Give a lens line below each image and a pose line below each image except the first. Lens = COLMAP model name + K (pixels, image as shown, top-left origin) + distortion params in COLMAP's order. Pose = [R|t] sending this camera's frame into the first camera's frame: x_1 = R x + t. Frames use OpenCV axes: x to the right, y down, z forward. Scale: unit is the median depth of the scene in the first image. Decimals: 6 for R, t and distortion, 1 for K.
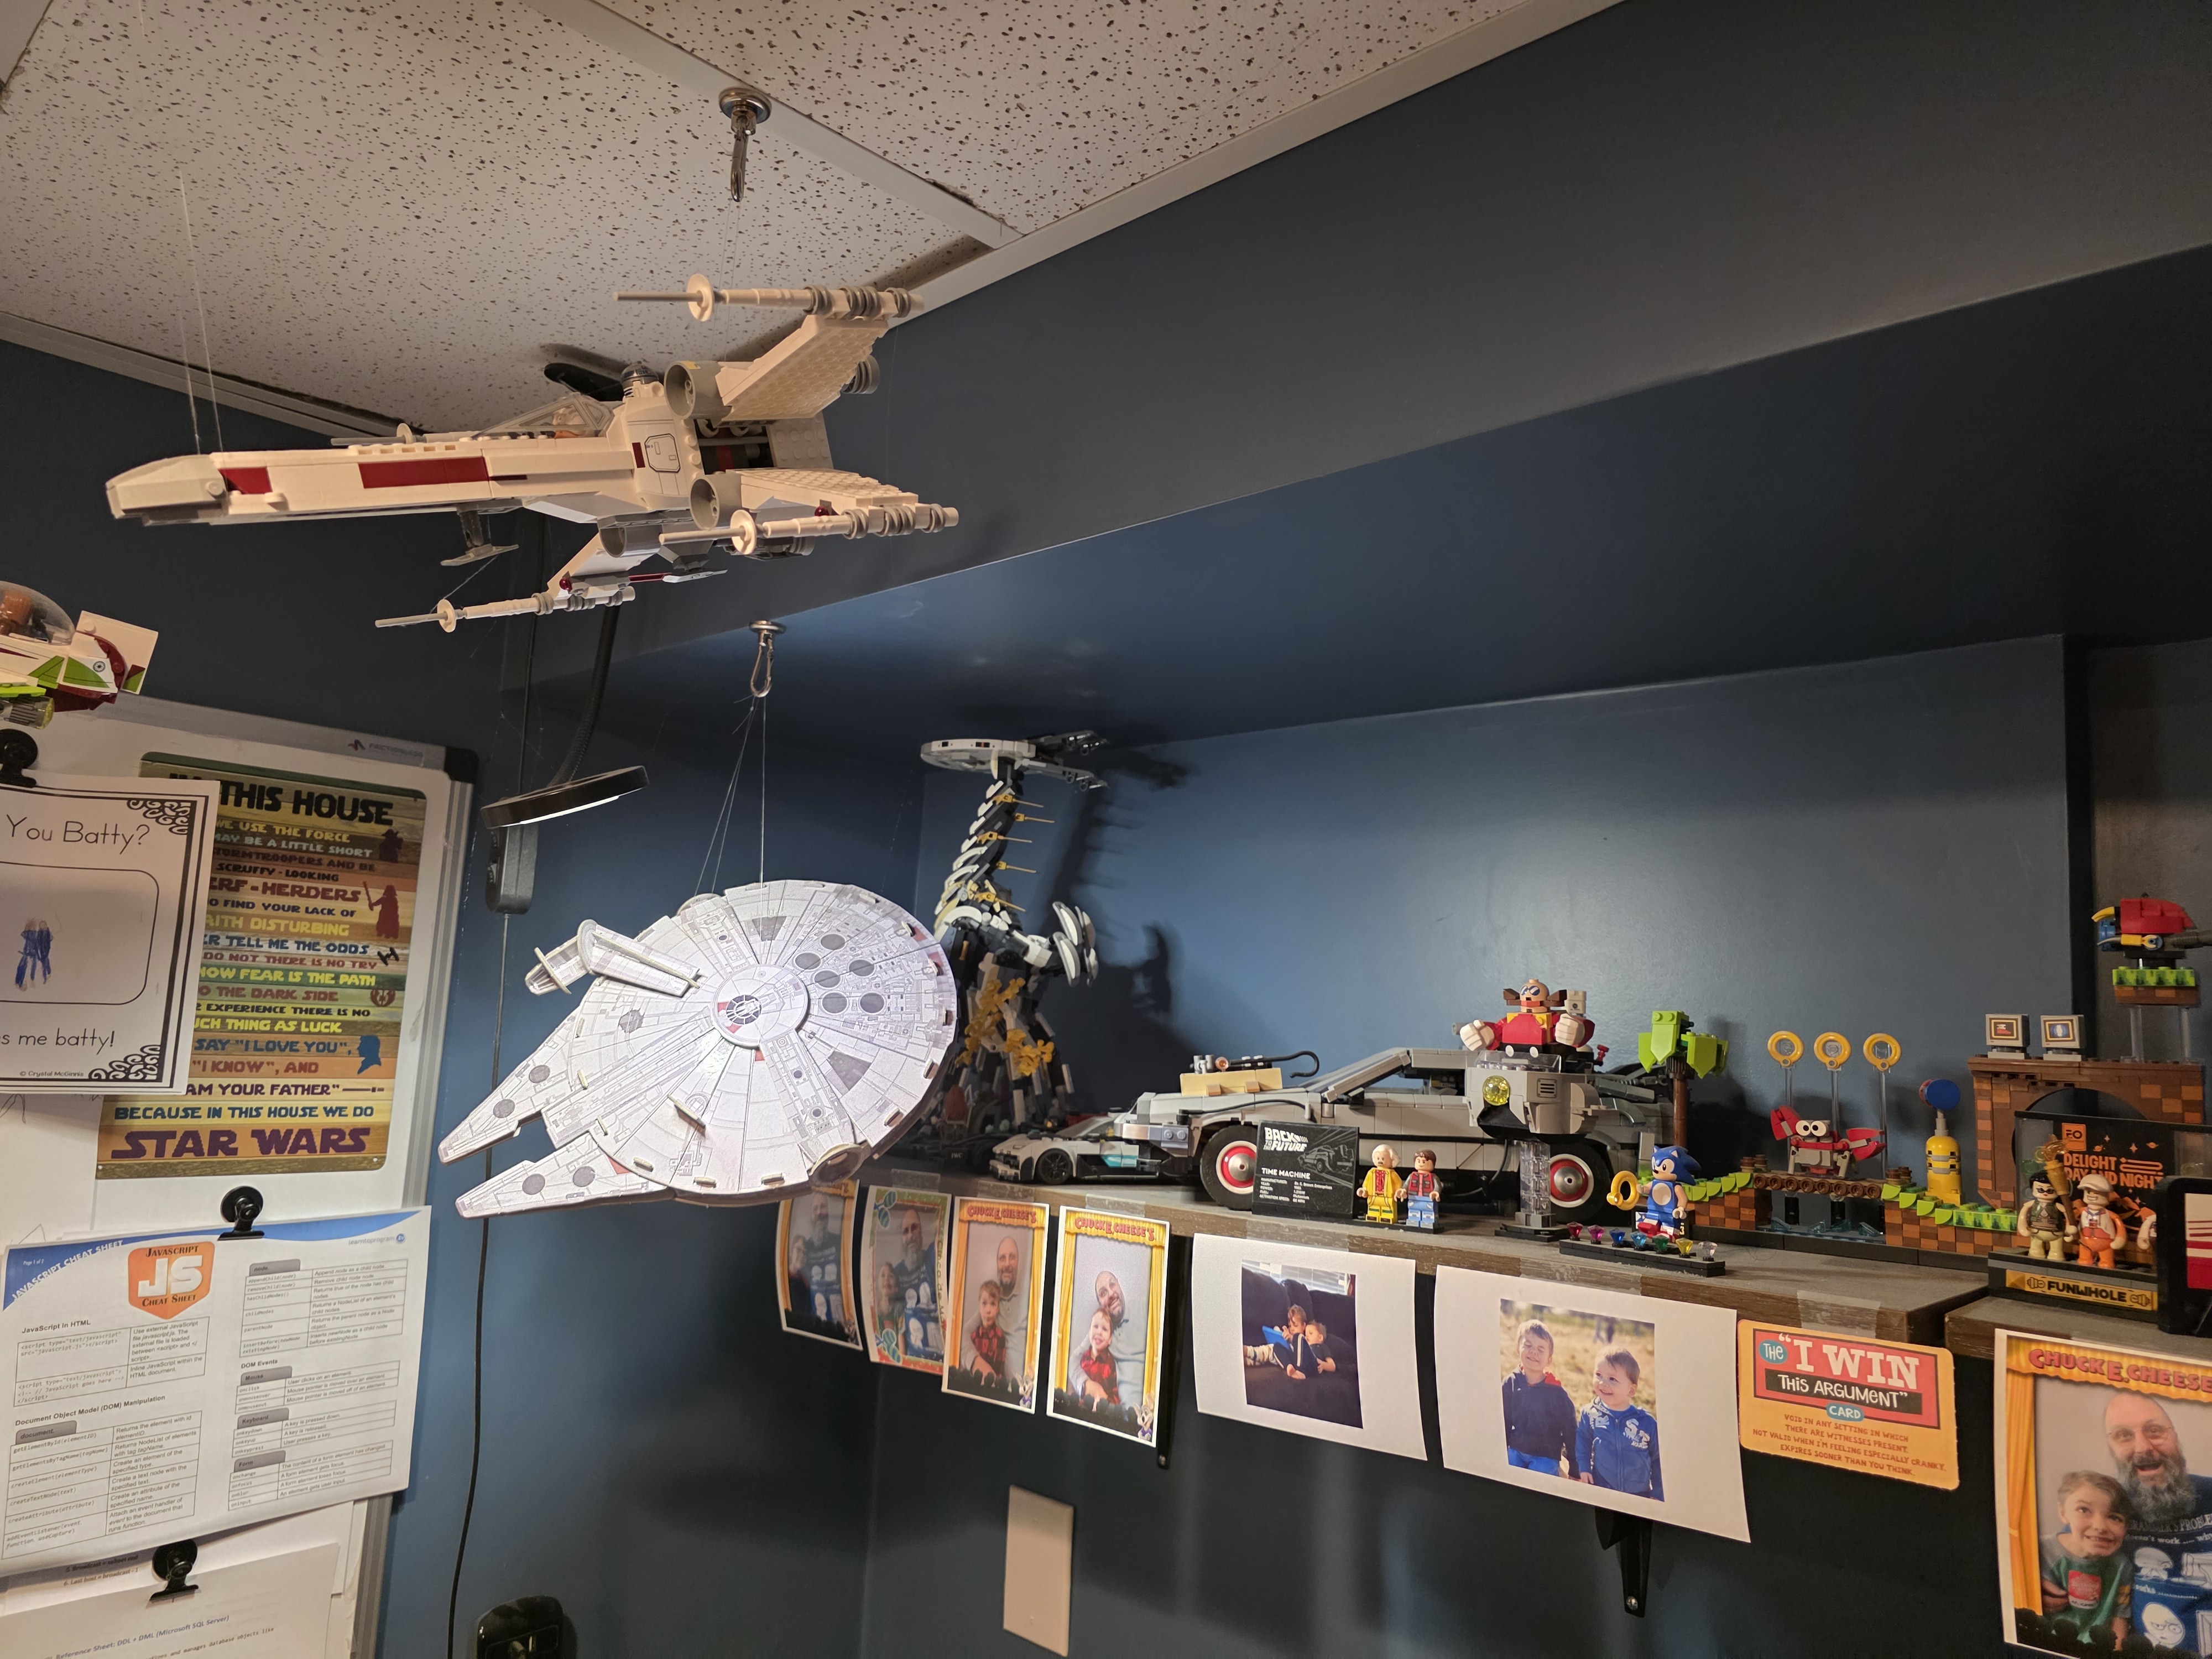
lens RADIAL K [[1500.8, 0, 1106.0], [0, 1500.8, 829.5], [0, 0, 1]] dist [-0.000663, -0.005643]
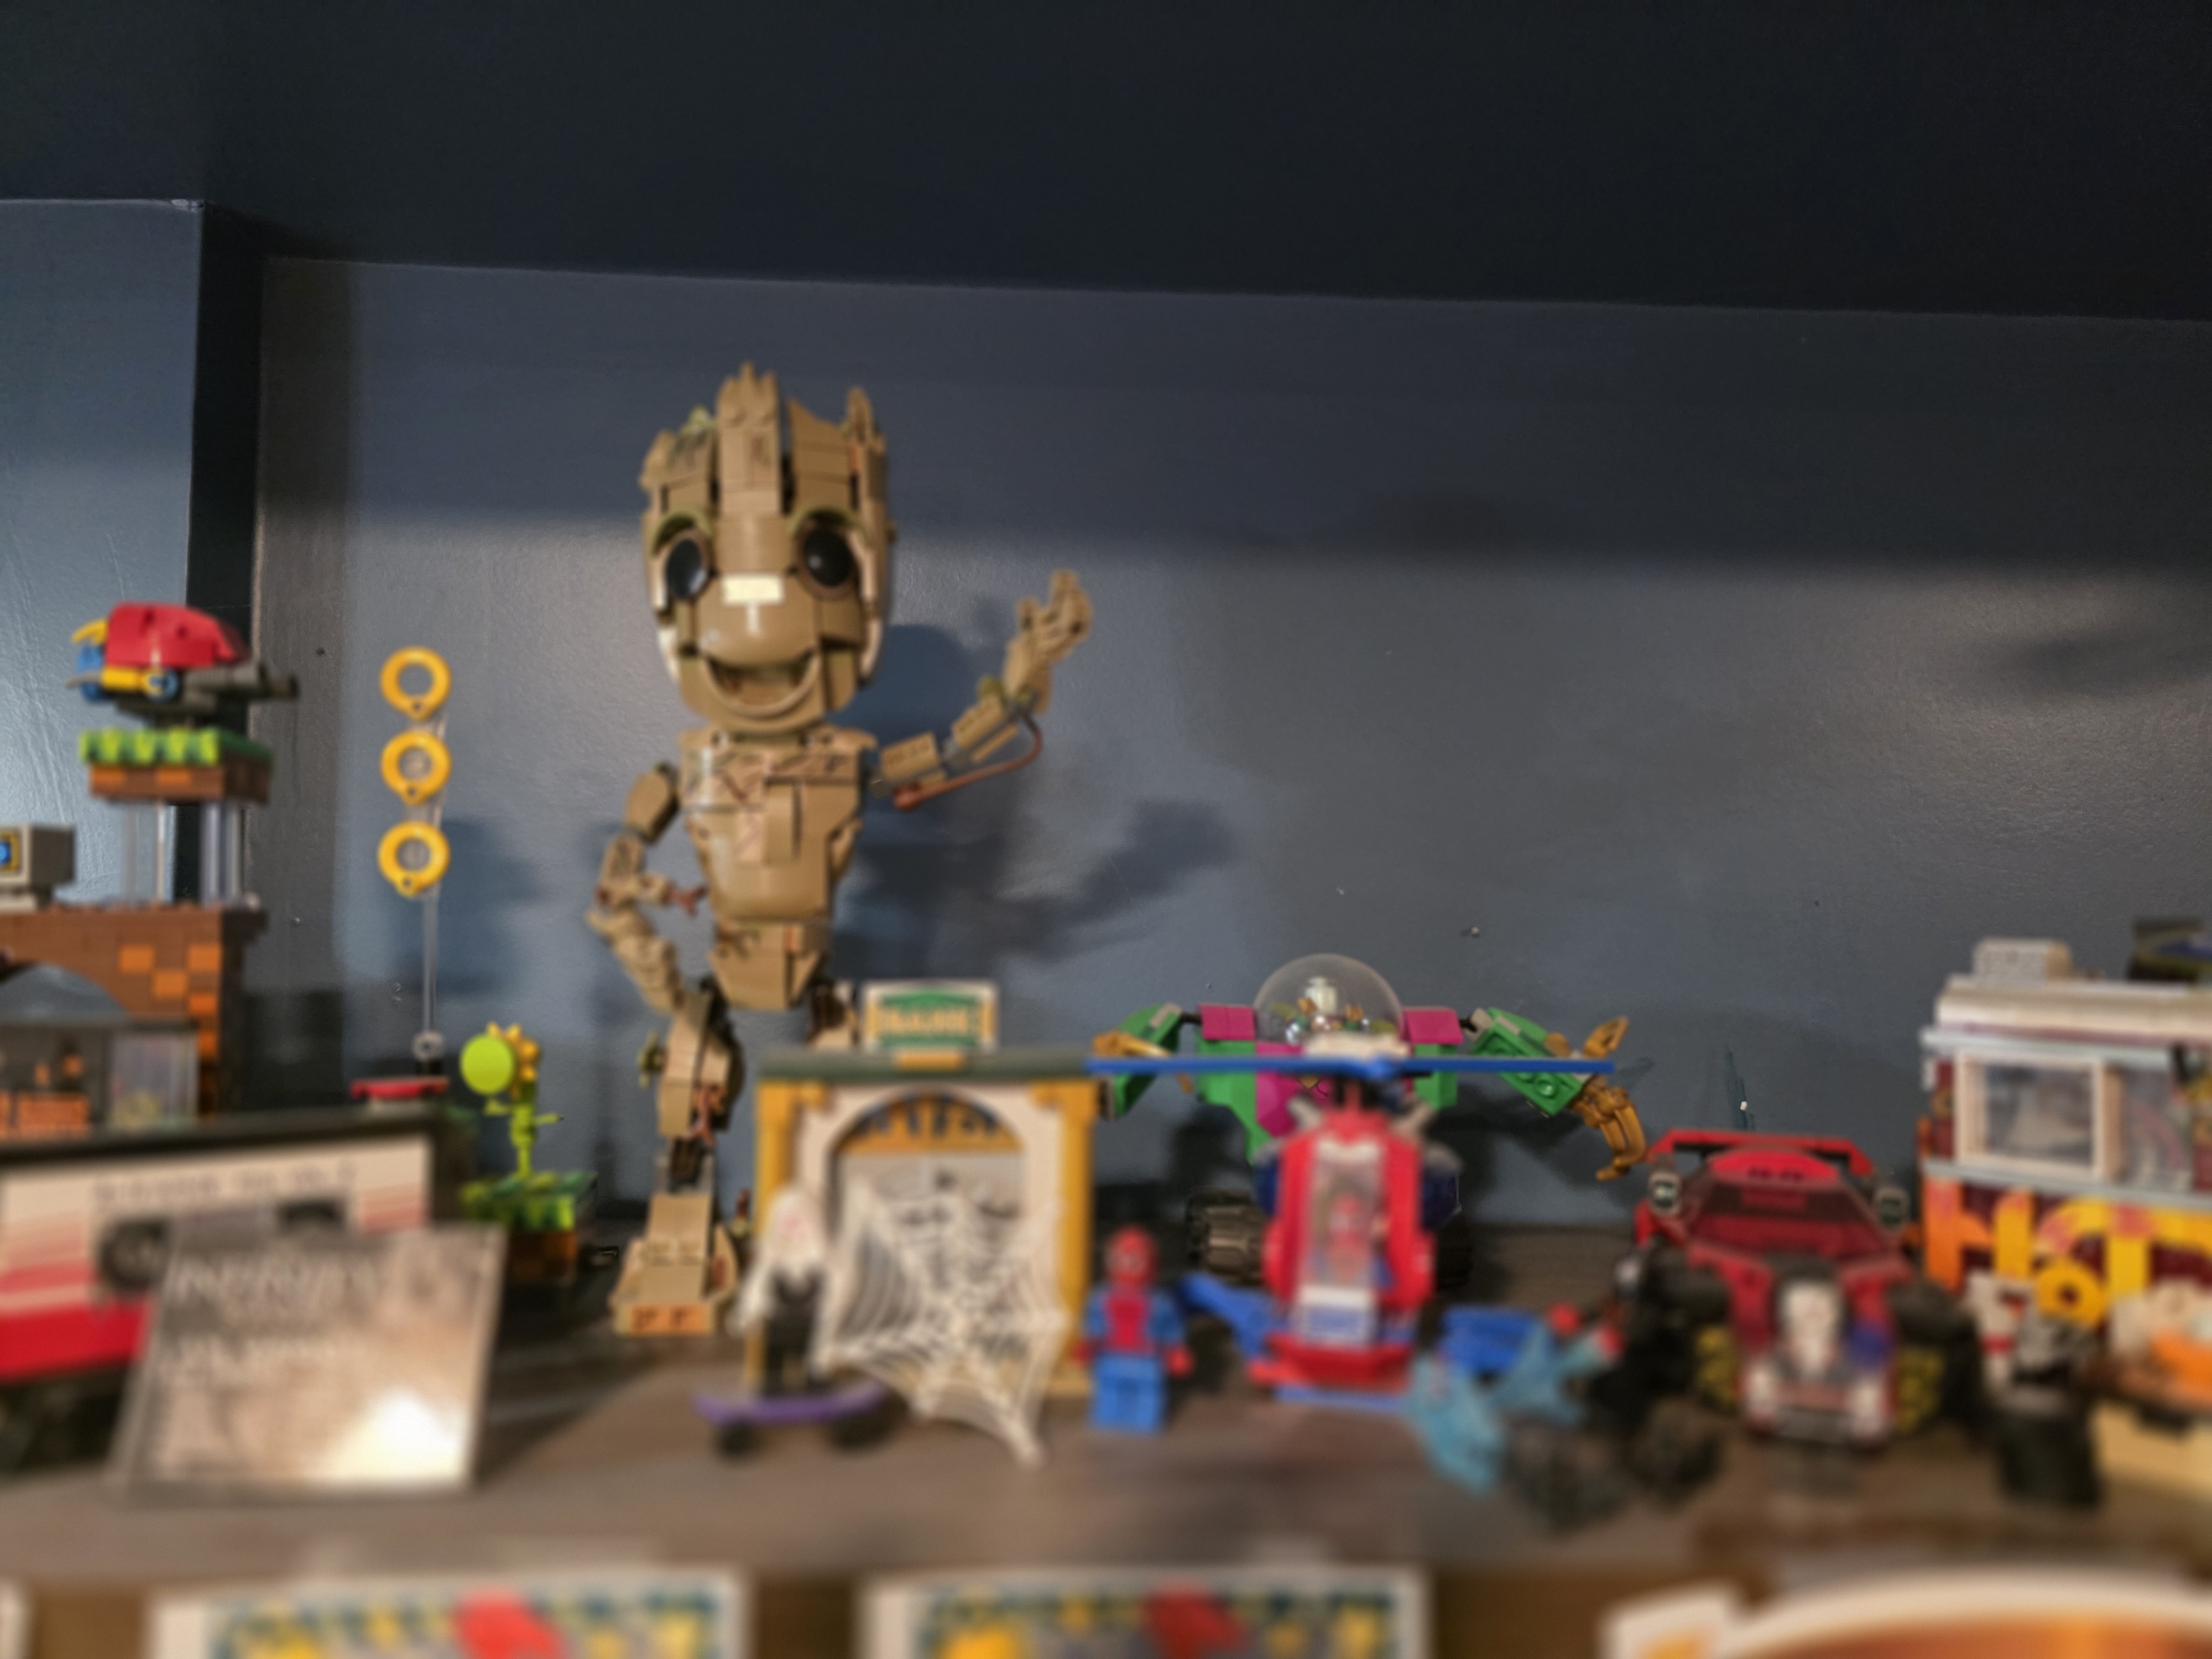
lens RADIAL K [[1565.4, 0, 1106.0], [0, 1565.4, 829.5], [0, 0, 1]] dist [-0.006997, -0.001346]
pose [[0.658166, 0.003730, 0.752864, 0.492858], [-0.061960, 0.996864, 0.049228, 0.077566], [-0.750319, -0.079048, 0.656333, 0.368517]]
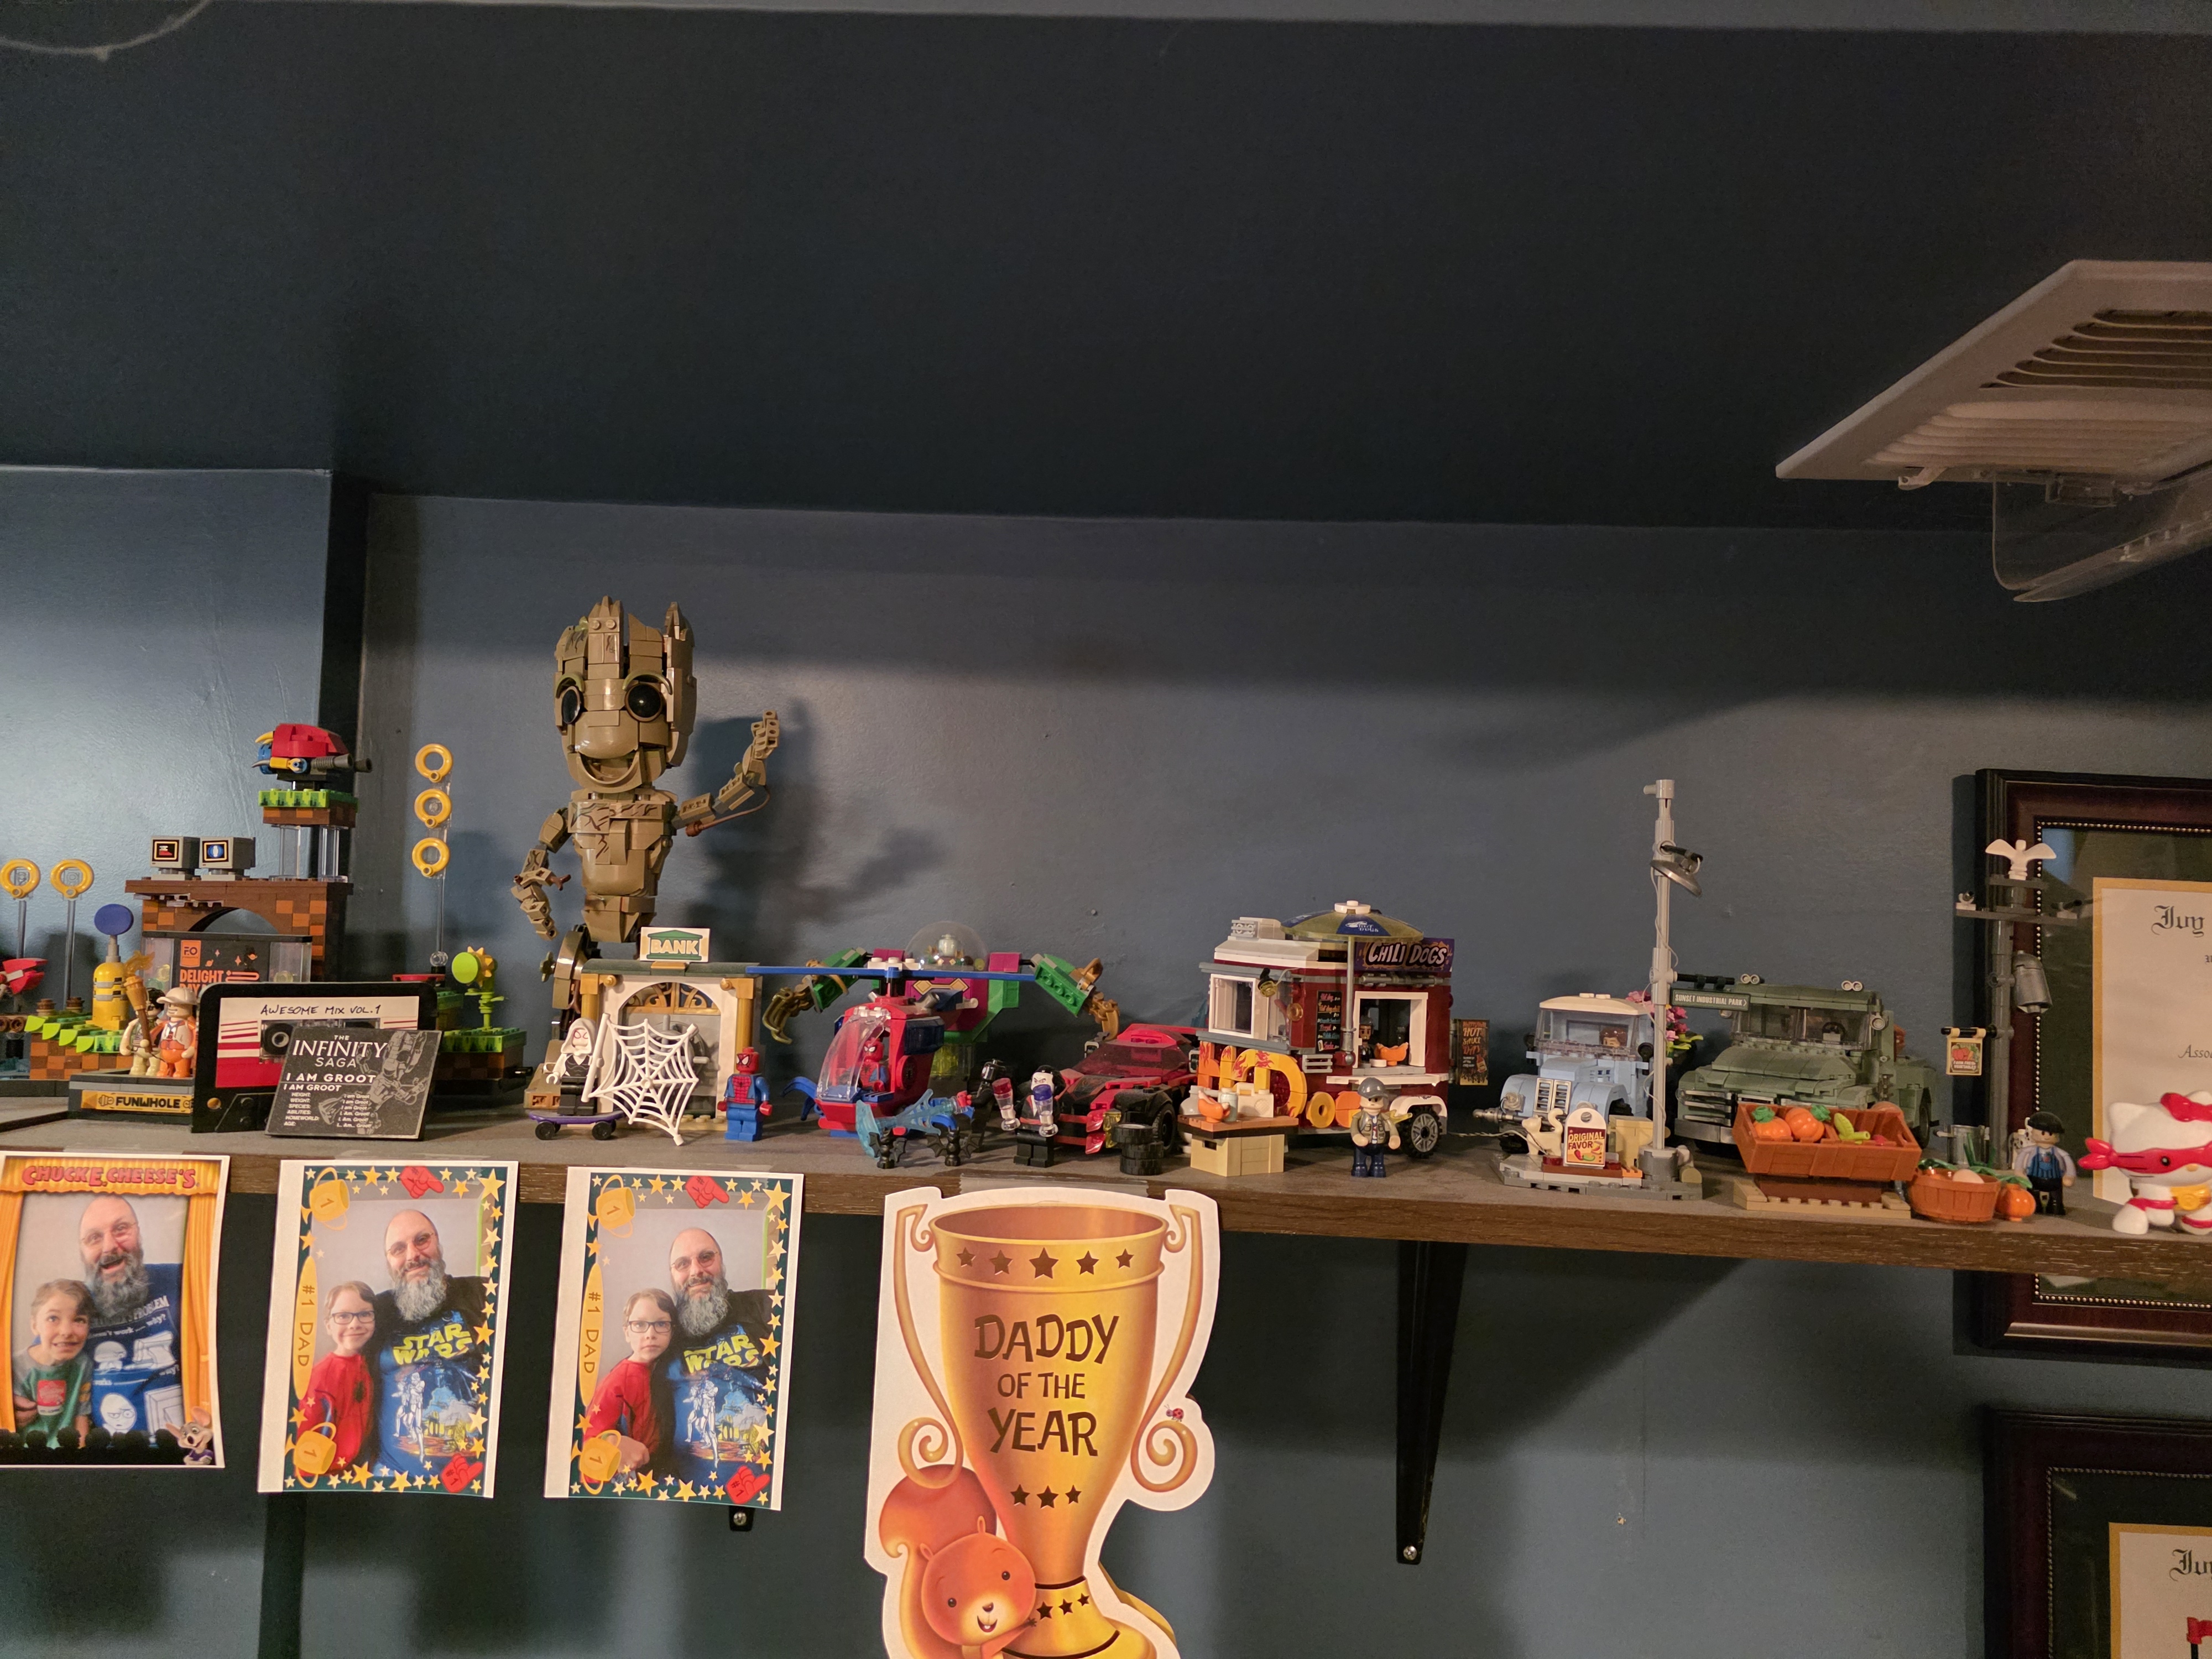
lens RADIAL K [[1500.8, 0, 1106.0], [0, 1500.8, 829.5], [0, 0, 1]] dist [-0.000663, -0.005643]
pose [[0.706655, 0.014403, 0.707412, 0.353246], [-0.075970, 0.995558, 0.055619, 0.018913], [-0.703468, -0.093046, 0.704610, -0.128926]]
